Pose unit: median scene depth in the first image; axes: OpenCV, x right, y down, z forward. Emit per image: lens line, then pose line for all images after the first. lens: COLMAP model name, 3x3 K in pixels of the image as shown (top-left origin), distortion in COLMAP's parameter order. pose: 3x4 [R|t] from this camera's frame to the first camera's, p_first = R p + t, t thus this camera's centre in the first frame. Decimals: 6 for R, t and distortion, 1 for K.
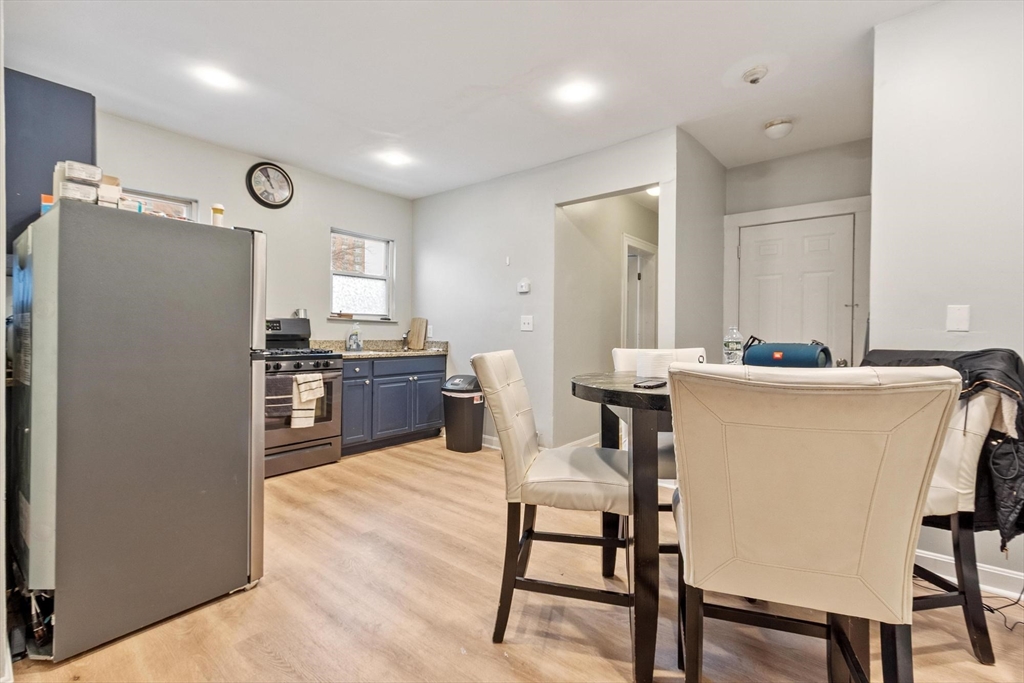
lens RADIAL K [[444.1, 0, 511.7], [0, 444.1, 332.3], [0, 0, 1]] dist [-0.002203, 0.000229]
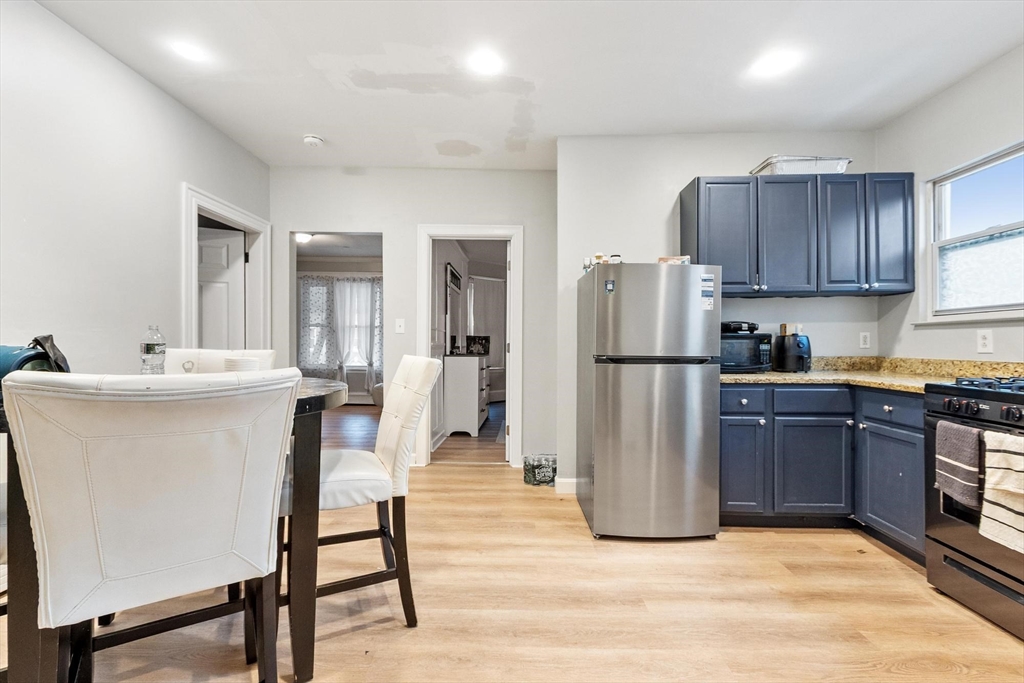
lens RADIAL K [[444.1, 0, 503.2], [0, 444.1, 341.4], [0, 0, 1]] dist [-0.002203, 0.000229]
pose [[-0.794538, -0.011281, -0.607110, 0.336436], [-0.013021, 0.999914, -0.001539, 0.006941], [0.607075, 0.006682, -0.794616, 1.479422]]
